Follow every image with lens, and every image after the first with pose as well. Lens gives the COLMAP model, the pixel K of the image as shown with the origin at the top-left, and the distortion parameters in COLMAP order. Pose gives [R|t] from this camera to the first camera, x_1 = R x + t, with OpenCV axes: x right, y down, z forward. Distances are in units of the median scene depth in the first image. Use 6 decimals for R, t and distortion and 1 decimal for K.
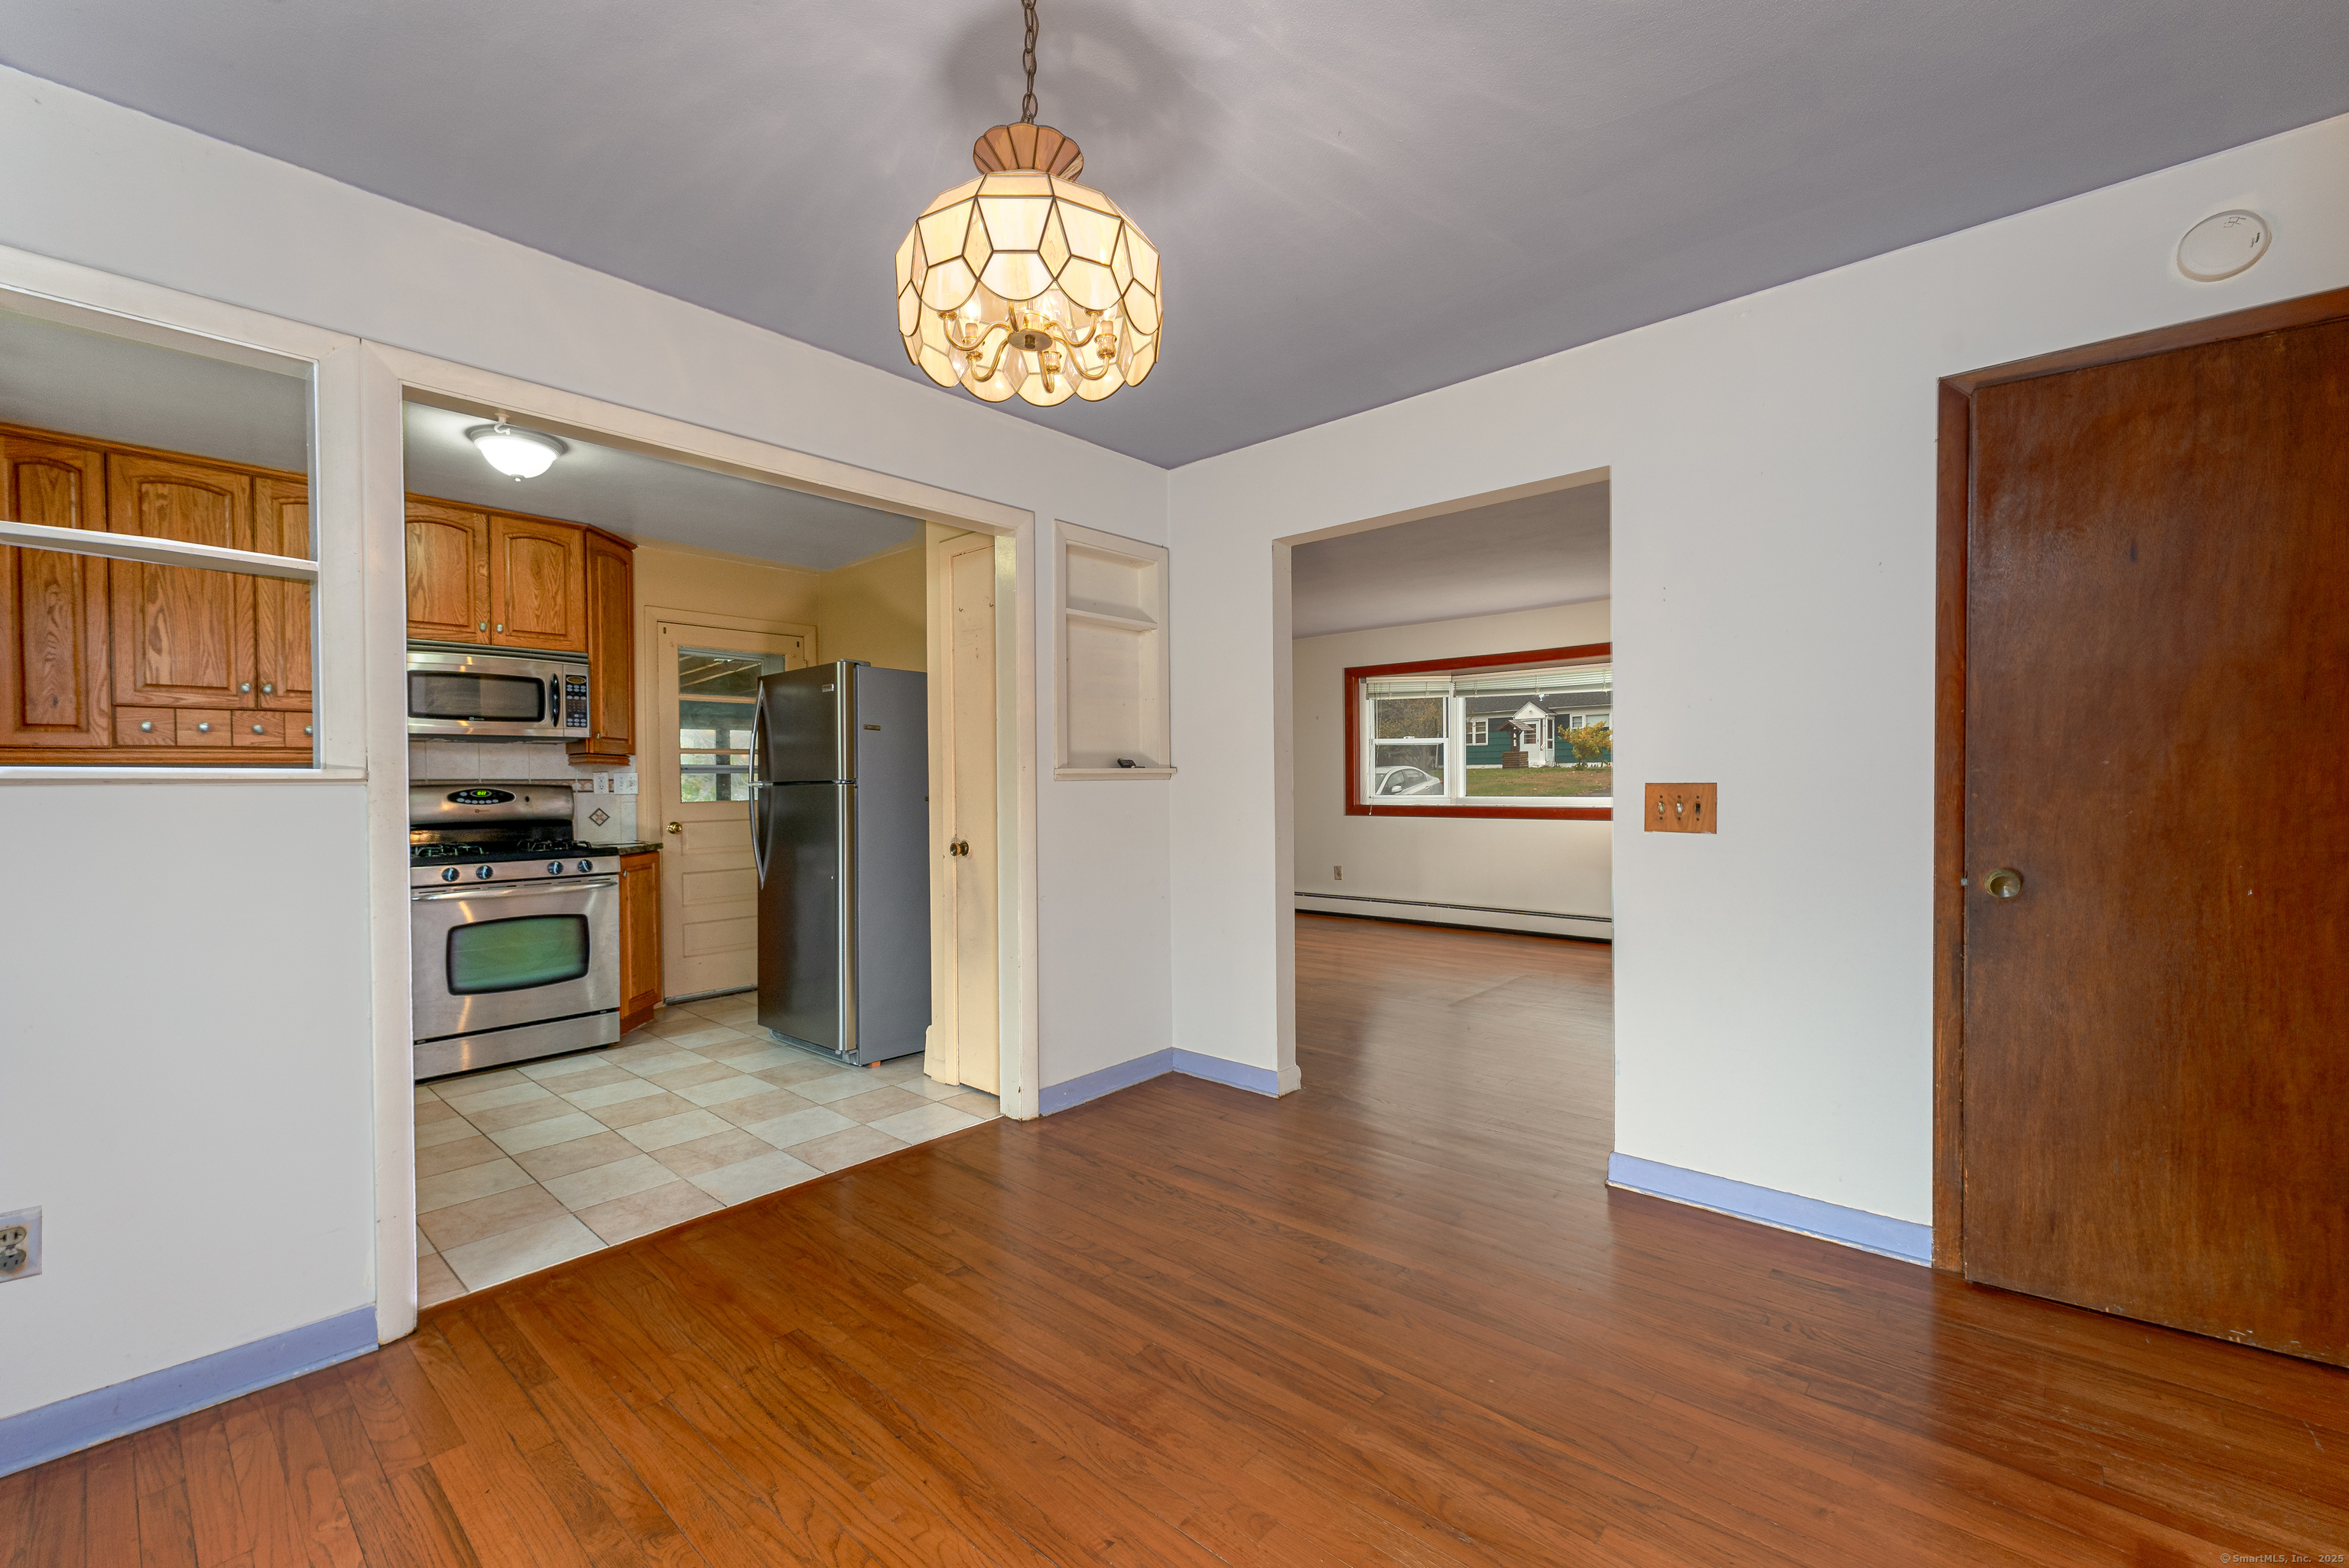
lens RADIAL K [[966.9, 0, 1168.5], [0, 966.9, 795.1], [0, 0, 1]] dist [0.002889, 0.000204]
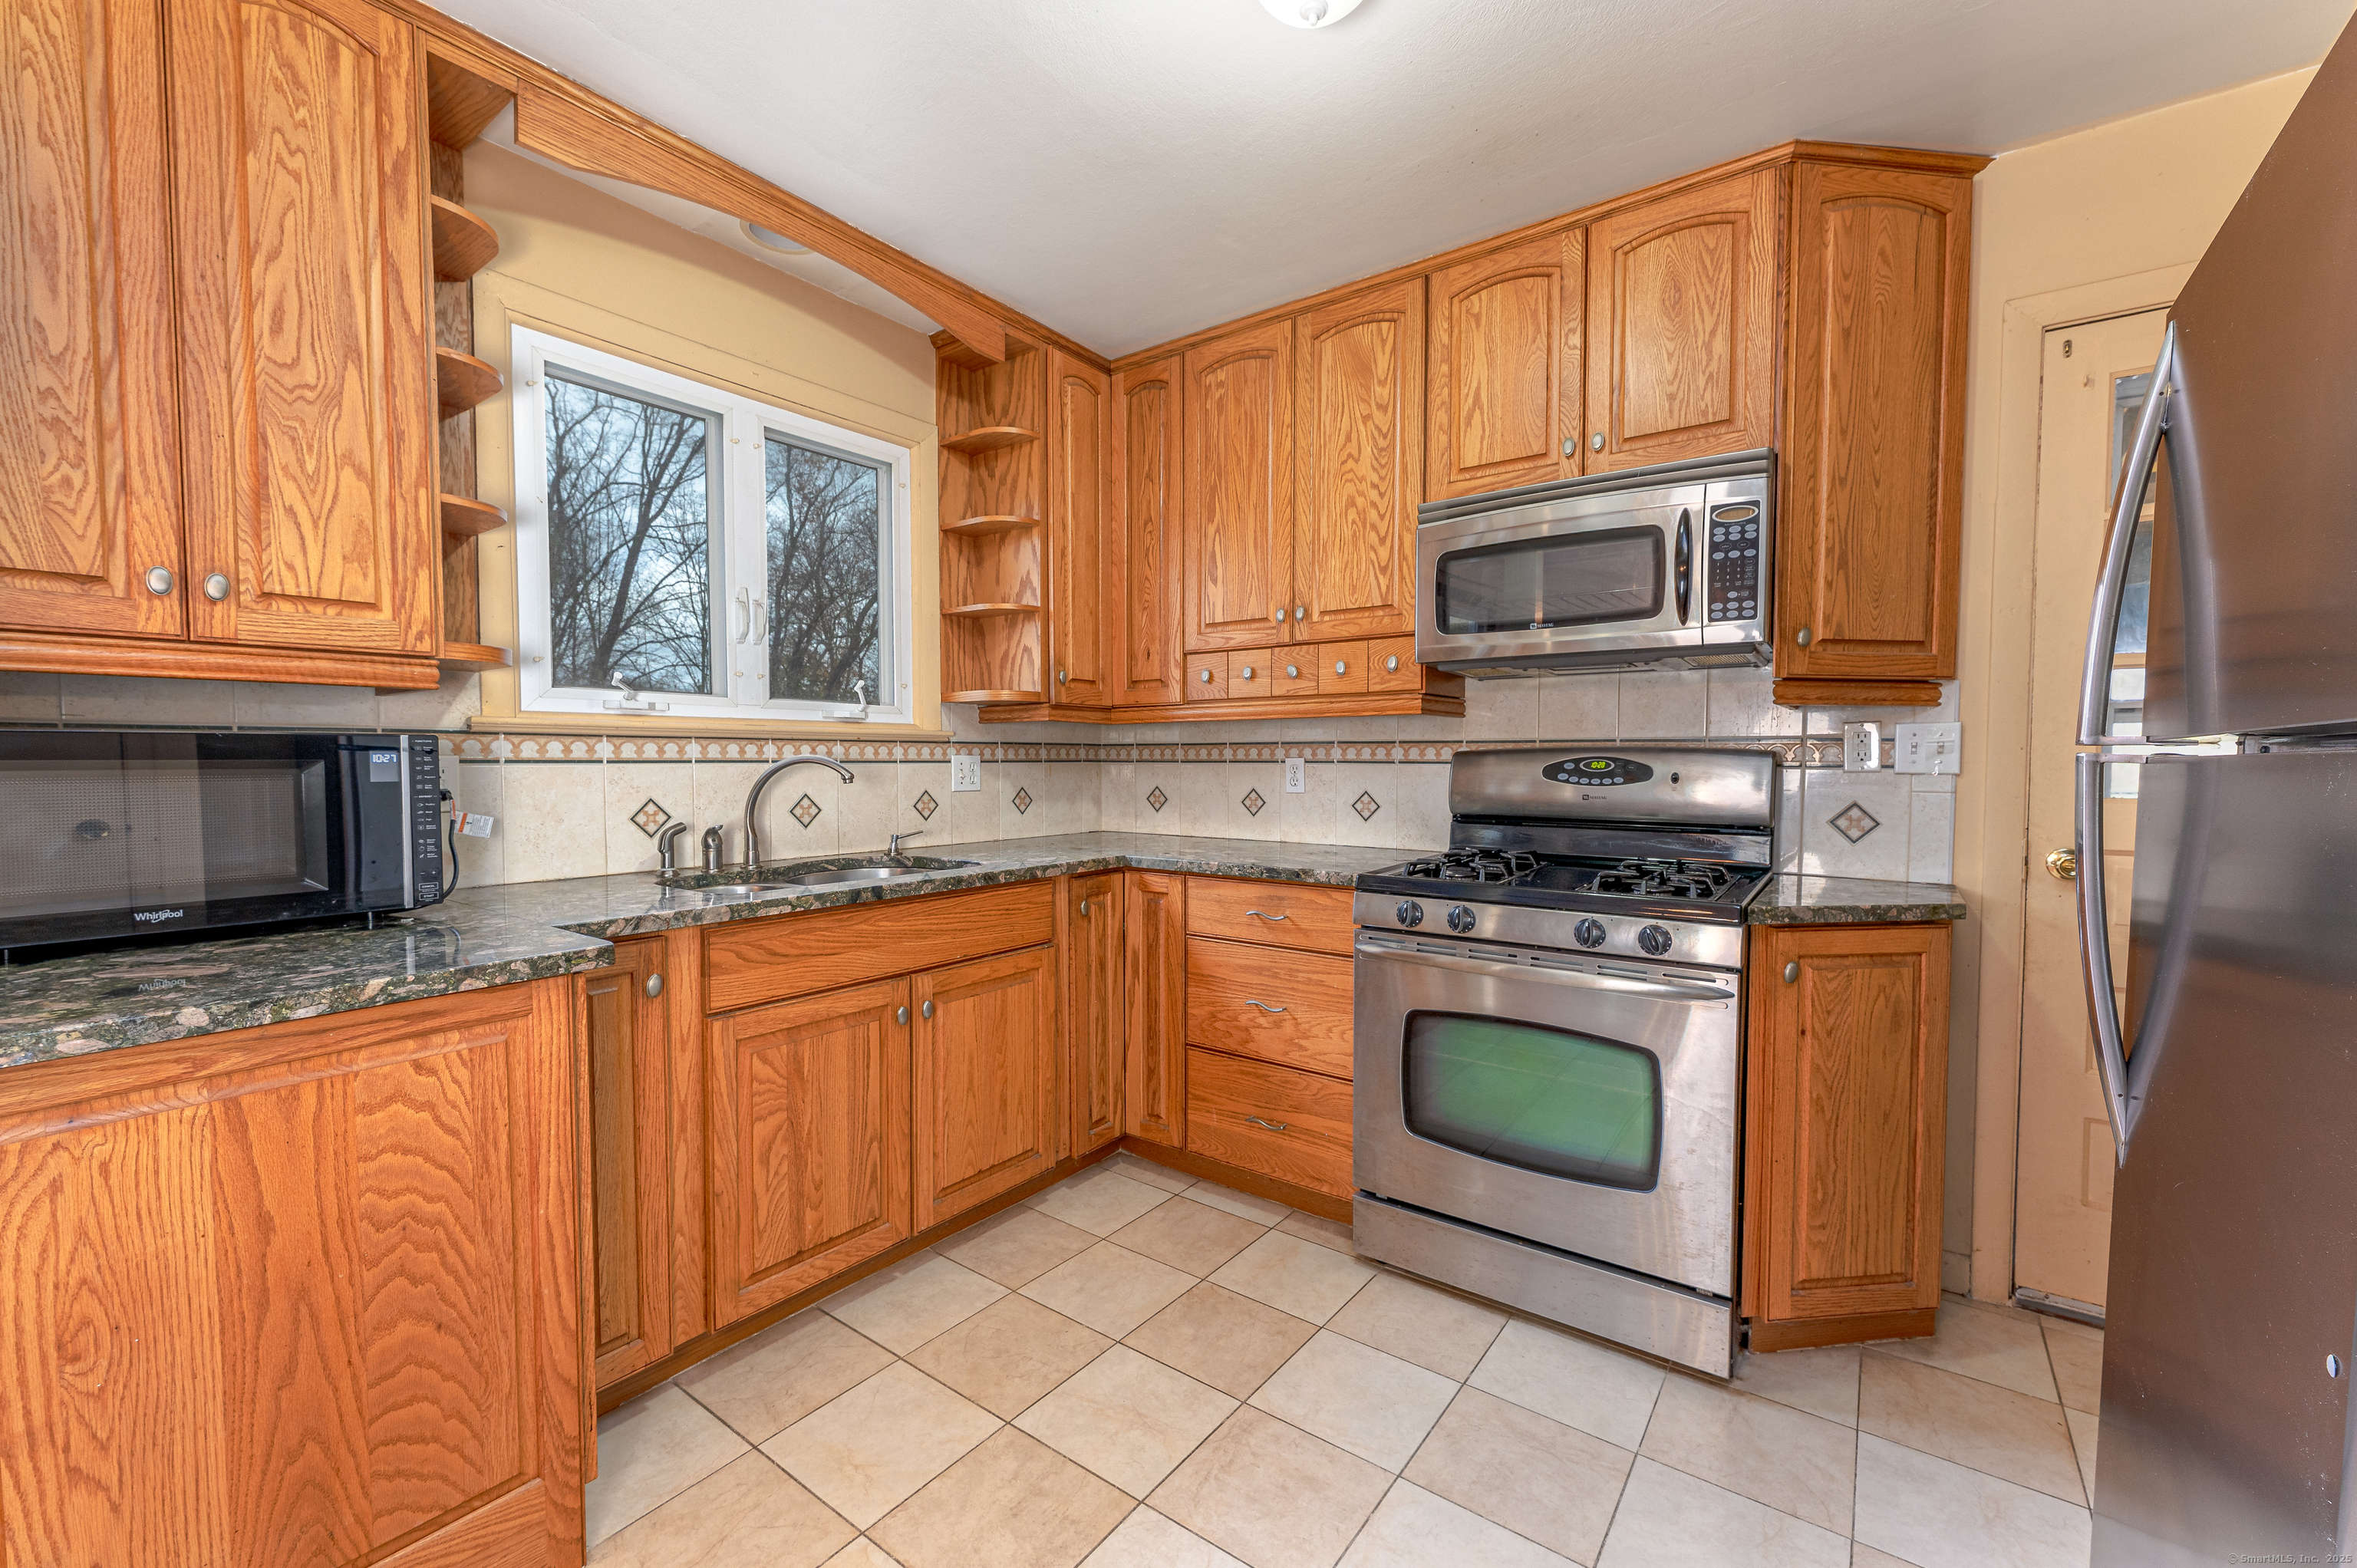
lens RADIAL K [[960.3, 0, 1164.5], [0, 960.3, 795.0], [0, 0, 1]] dist [-0.000108, -0.000130]
pose [[0.094057, 0.048608, -0.994379, -0.233034], [-0.015264, 0.998760, 0.047378, -0.008101], [0.995450, 0.010722, 0.094682, 0.848605]]
